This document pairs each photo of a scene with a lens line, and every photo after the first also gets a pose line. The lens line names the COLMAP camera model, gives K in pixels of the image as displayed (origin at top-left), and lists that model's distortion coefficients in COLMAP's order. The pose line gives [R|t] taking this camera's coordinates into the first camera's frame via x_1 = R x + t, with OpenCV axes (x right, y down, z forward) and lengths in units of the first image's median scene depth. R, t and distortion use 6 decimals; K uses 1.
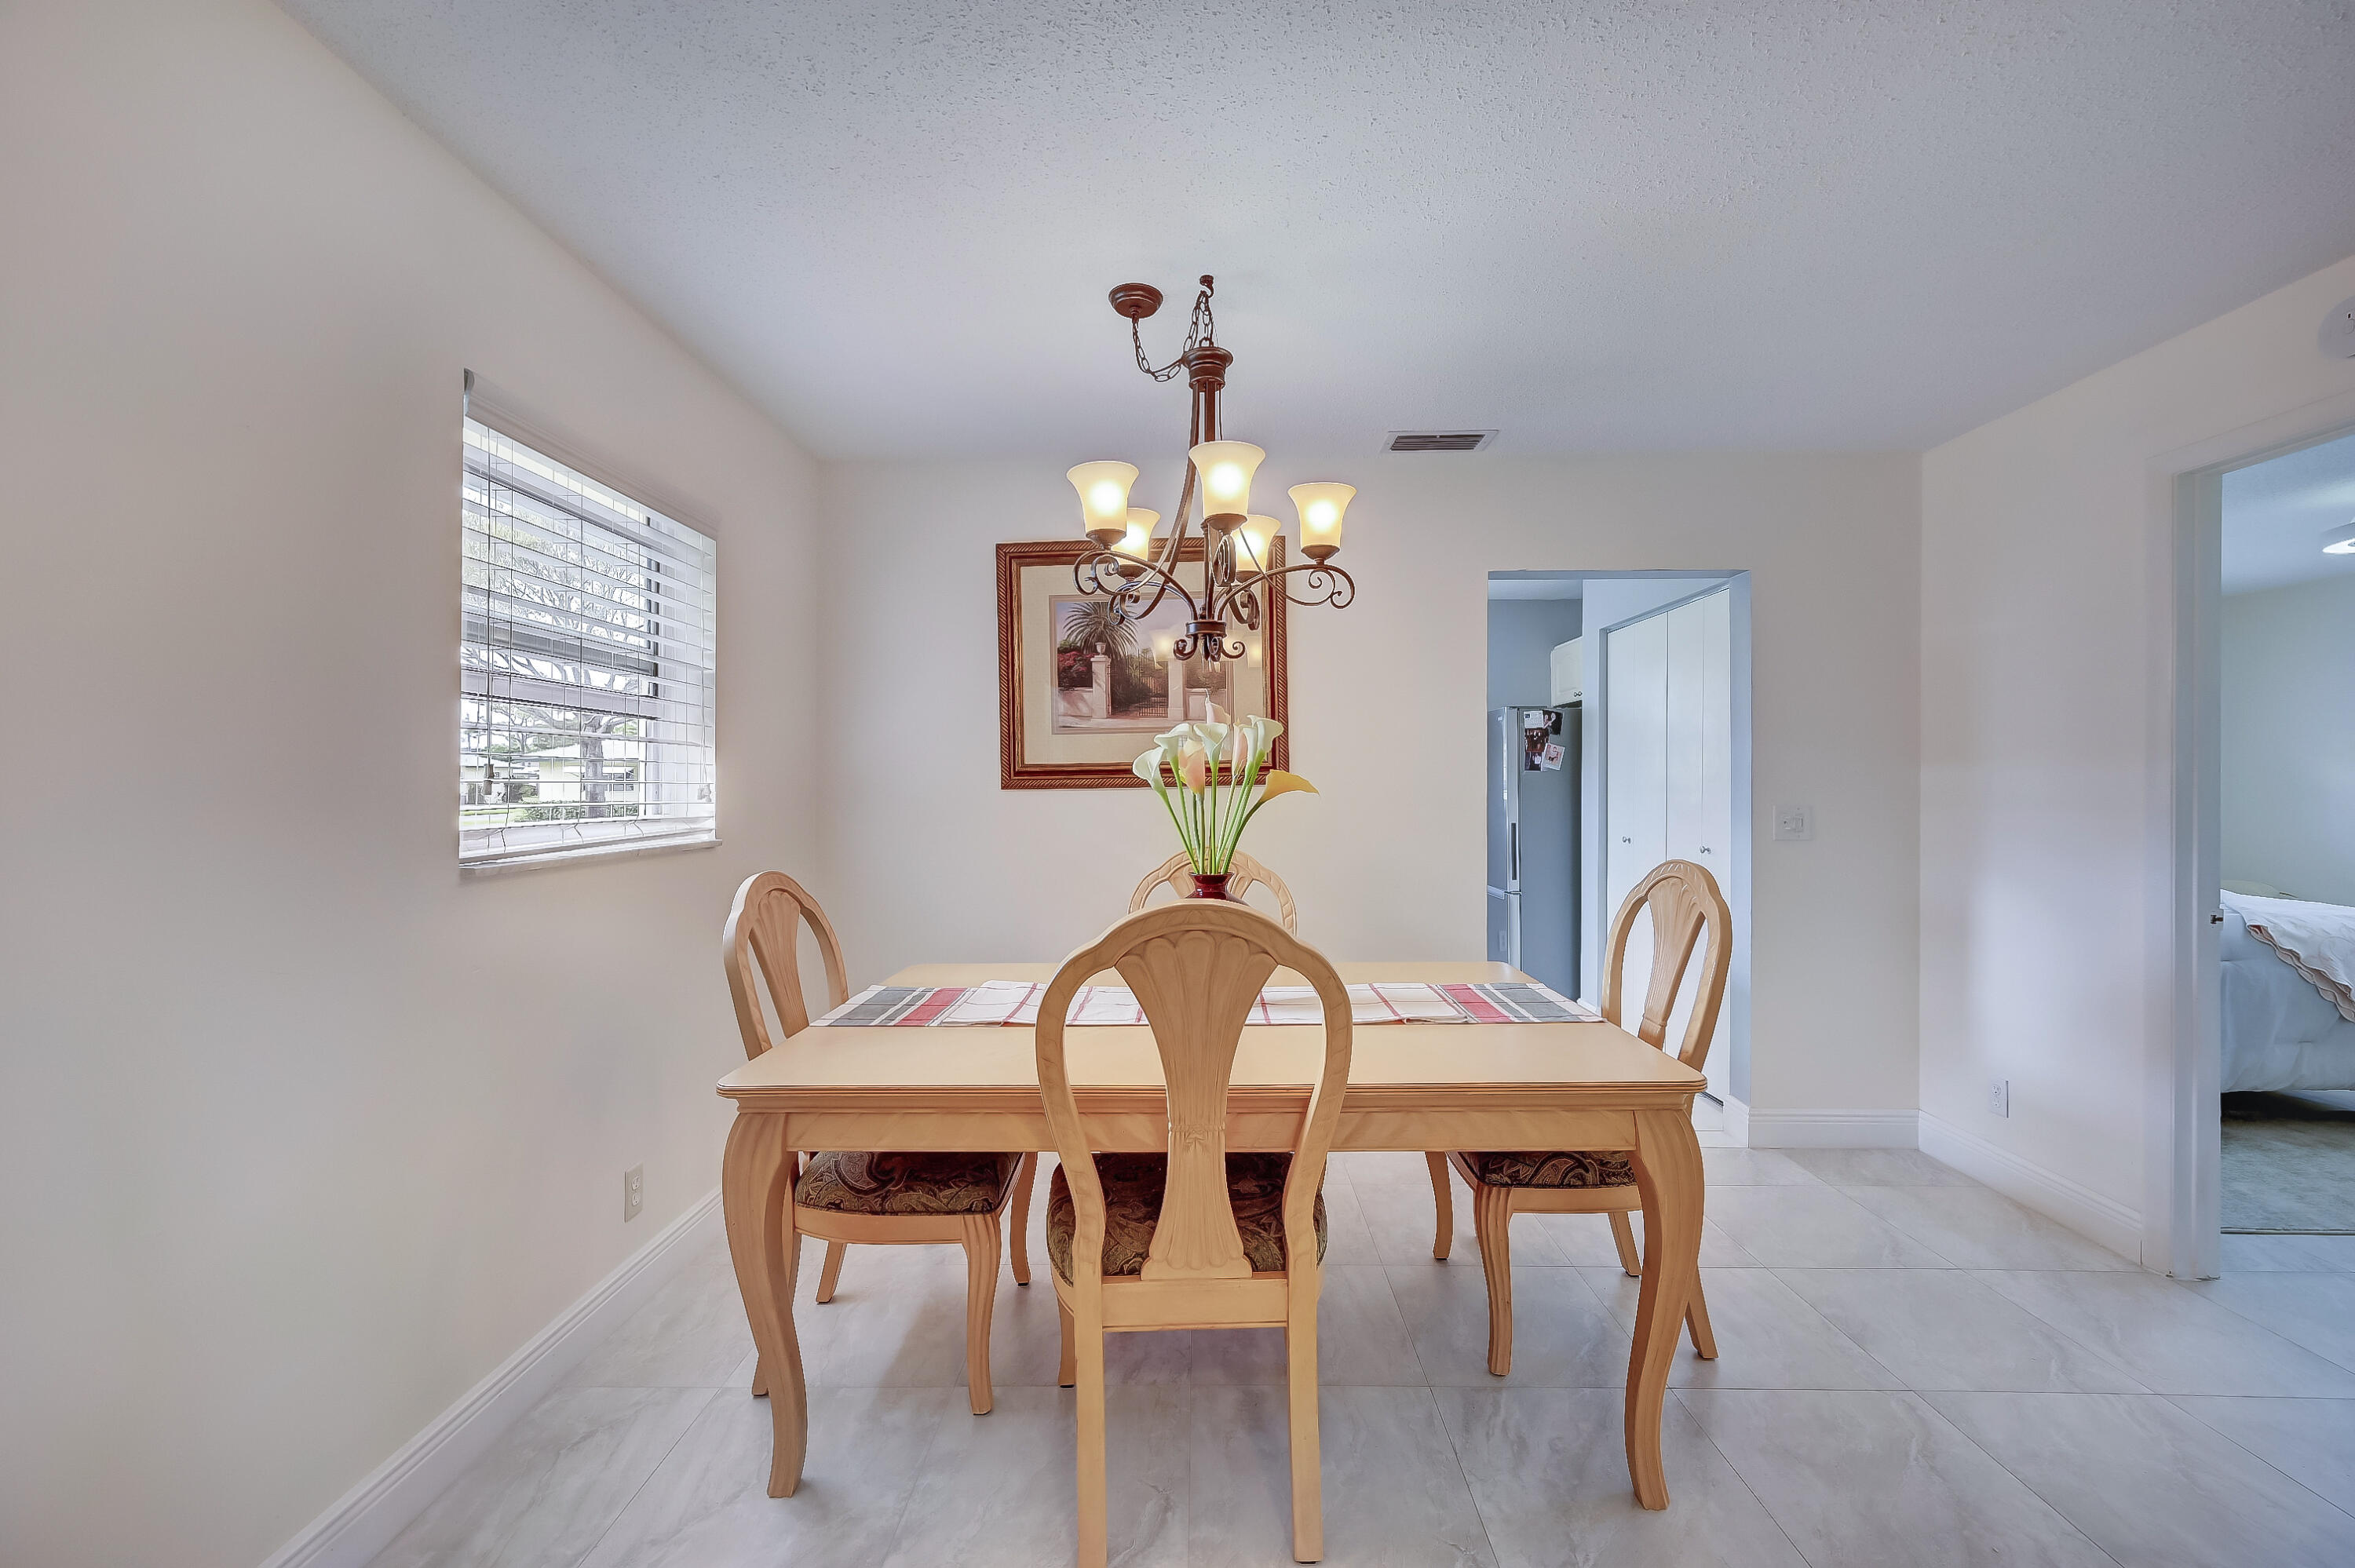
lens RADIAL K [[947.0, 0, 1195.4], [0, 947.0, 786.9], [0, 0, 1]] dist [0.000345, 0.000314]
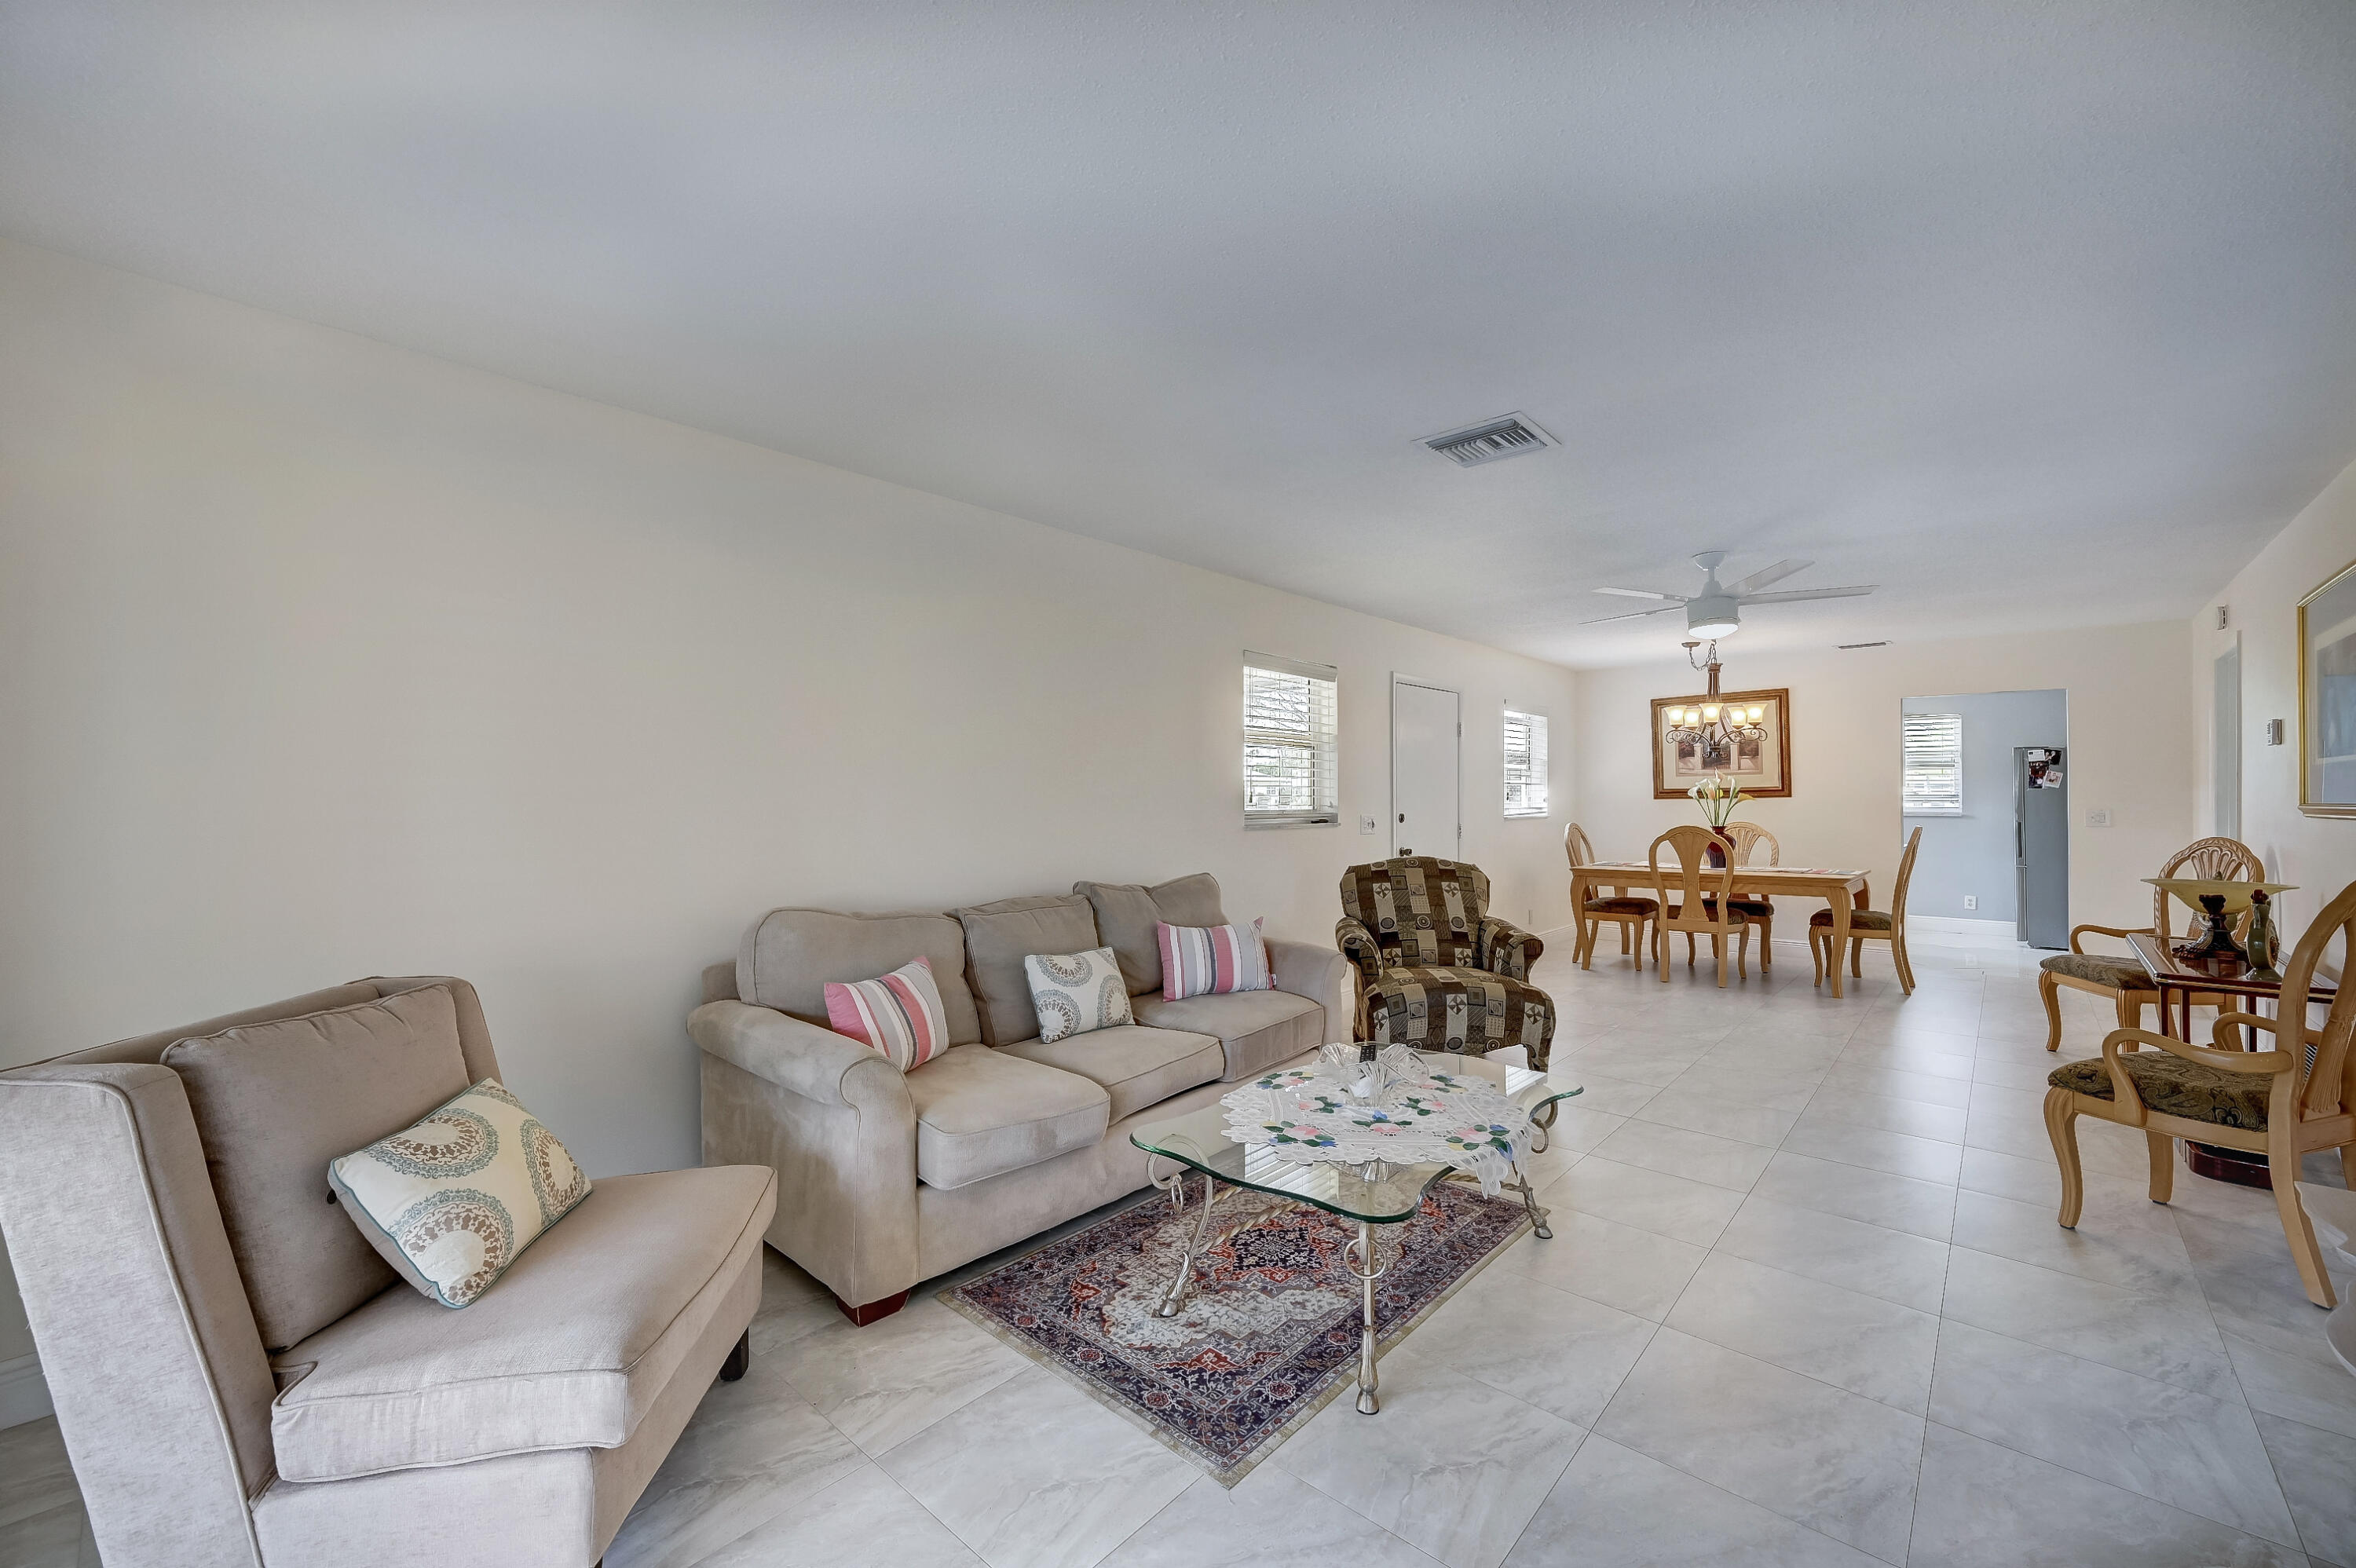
lens RADIAL K [[947.4, 0, 1195.9], [0, 947.4, 786.9], [0, 0, 1]] dist [0.000345, 0.000314]
pose [[0.763584, -0.006646, -0.645674, 0.513763], [-0.002523, 0.999909, -0.013276, 0.006838], [0.645703, 0.011766, 0.763498, -1.779323]]
